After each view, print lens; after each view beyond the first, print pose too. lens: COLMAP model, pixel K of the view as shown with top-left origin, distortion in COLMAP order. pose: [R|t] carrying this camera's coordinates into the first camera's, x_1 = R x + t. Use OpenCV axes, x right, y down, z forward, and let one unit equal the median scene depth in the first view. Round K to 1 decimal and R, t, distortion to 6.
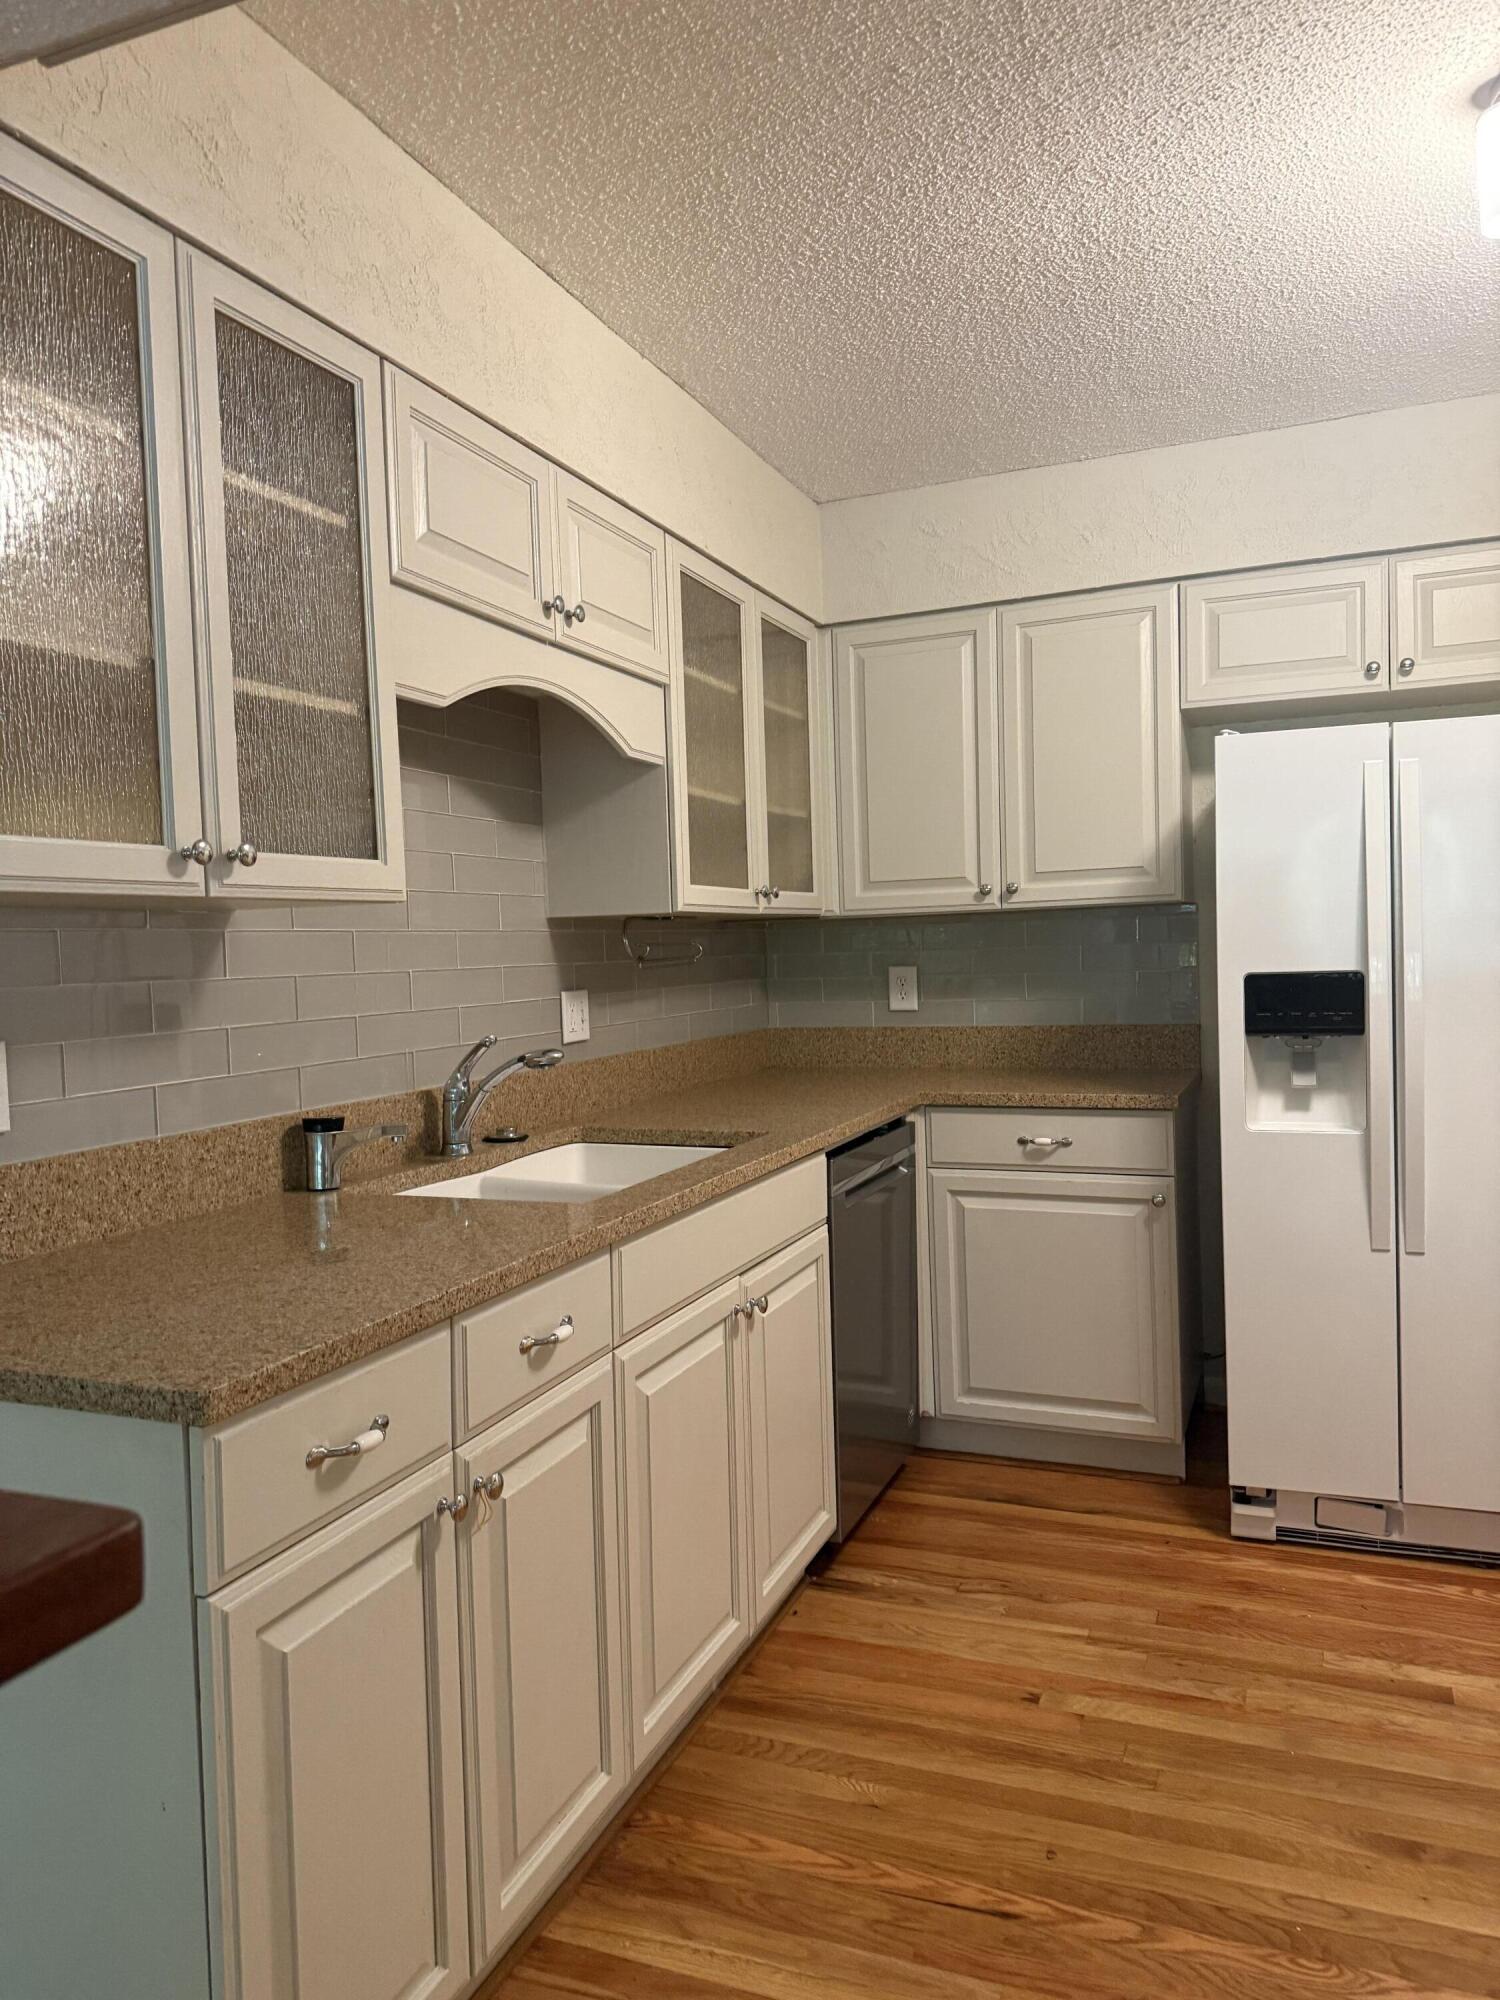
lens RADIAL K [[1386.6, 0, 750.0], [0, 1386.6, 1000.0], [0, 0, 1]] dist [0.099342, -0.130113]
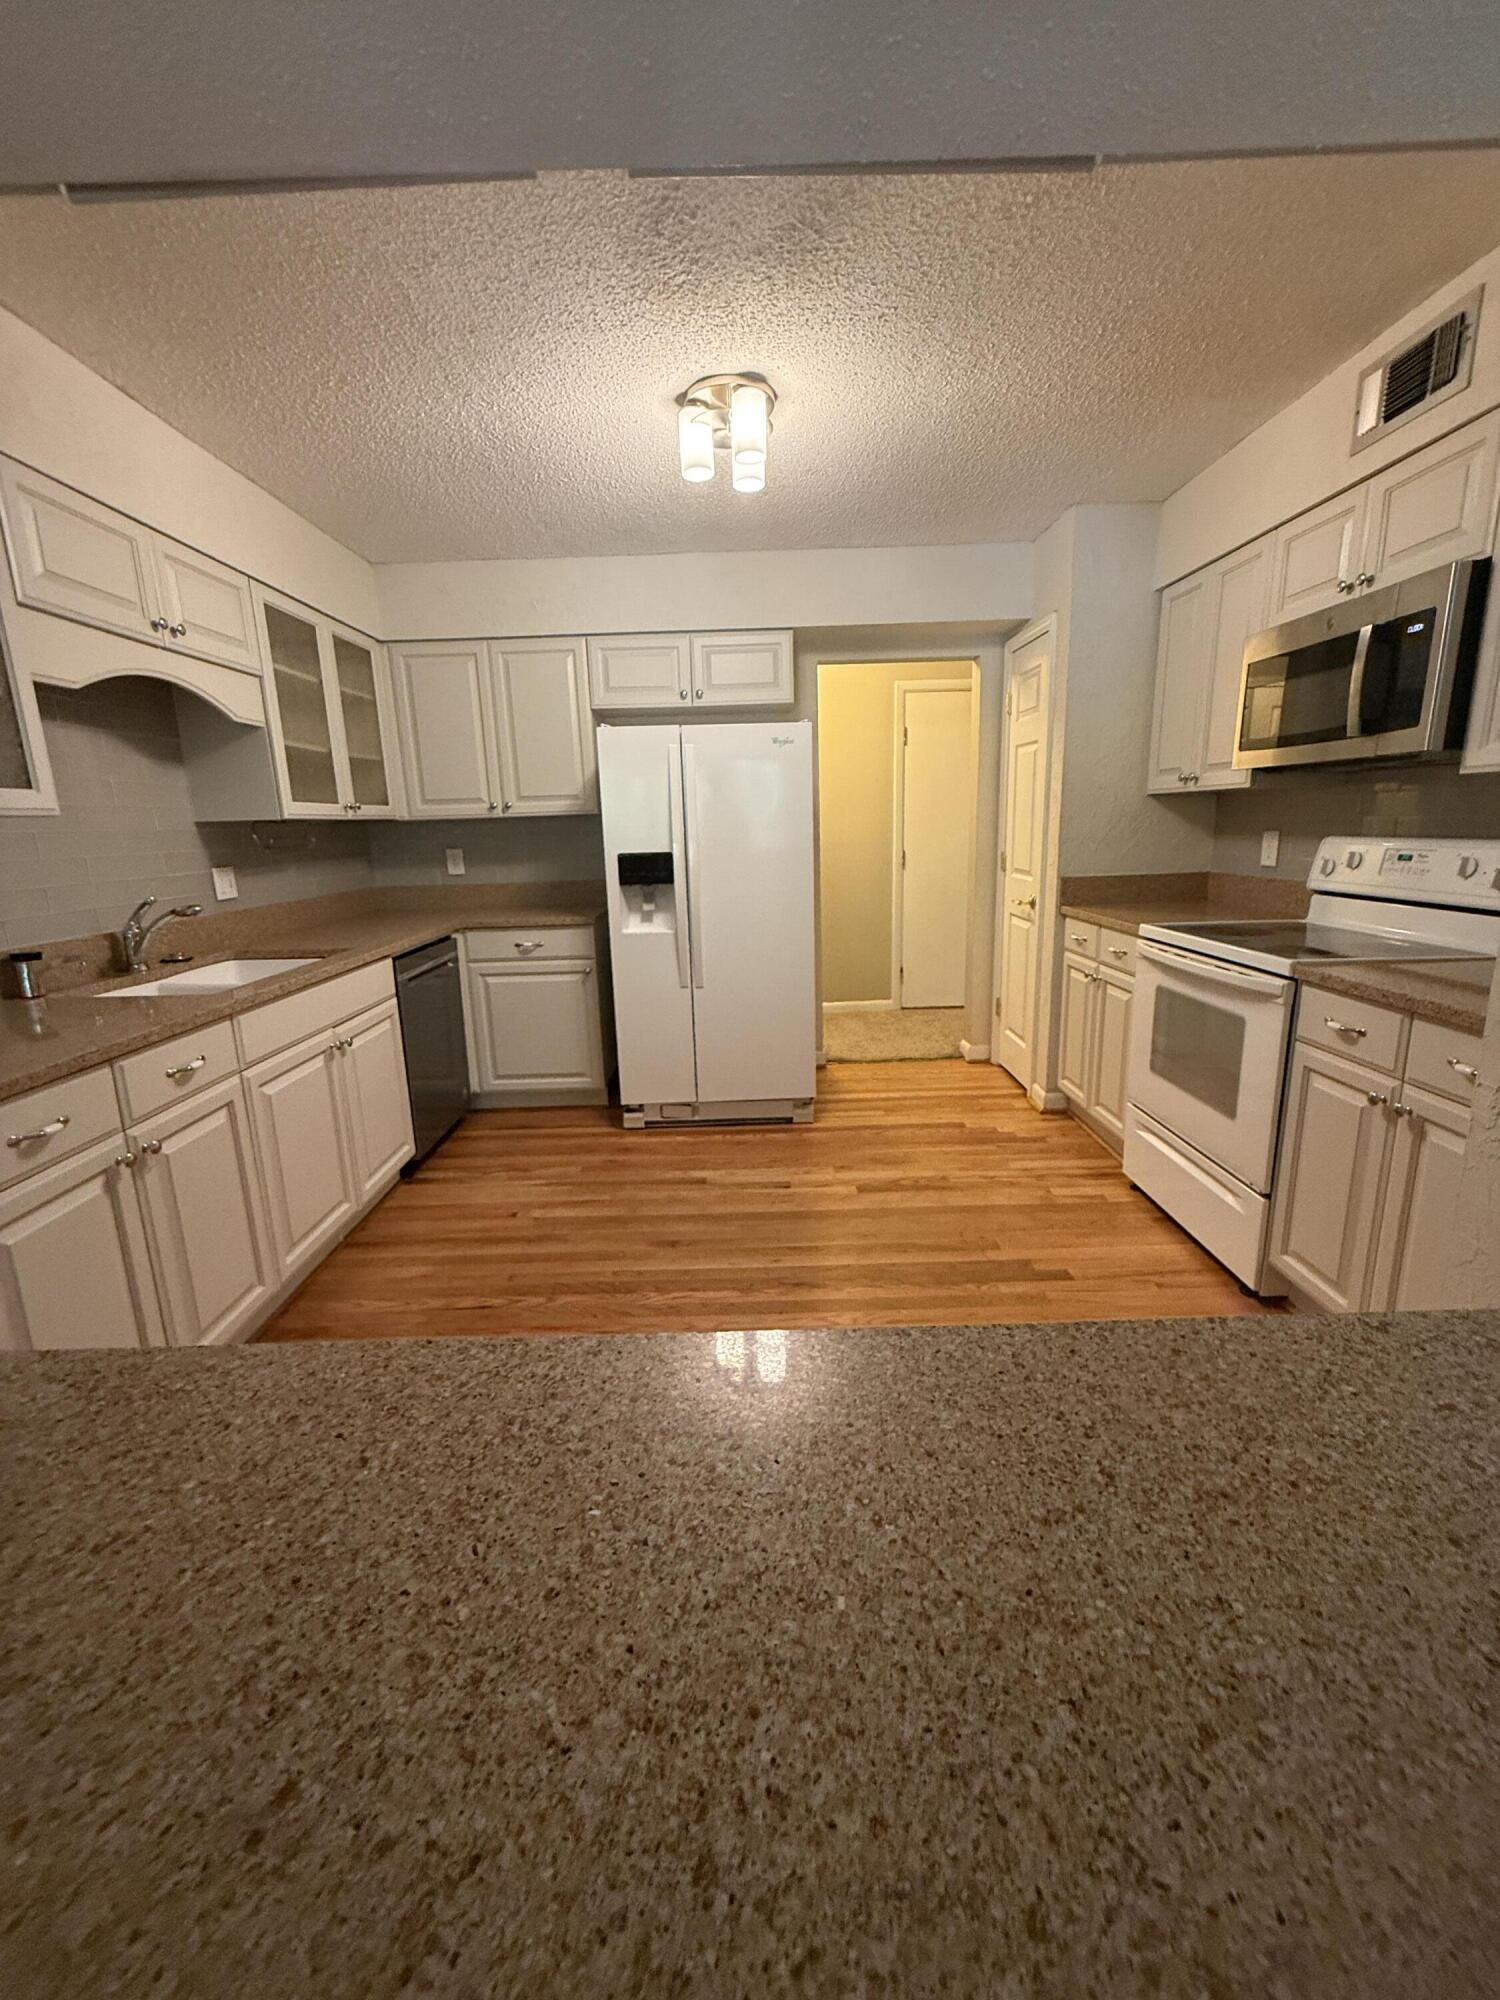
lens RADIAL K [[800.0, 0, 749.5], [0, 800.0, 995.8], [0, 0, 1]] dist [0.000126, 0.000127]
pose [[0.926155, -0.075272, 0.369554, 0.097629], [0.013845, 0.986006, 0.166136, -0.006379], [-0.376888, -0.148751, 0.914237, -0.126887]]
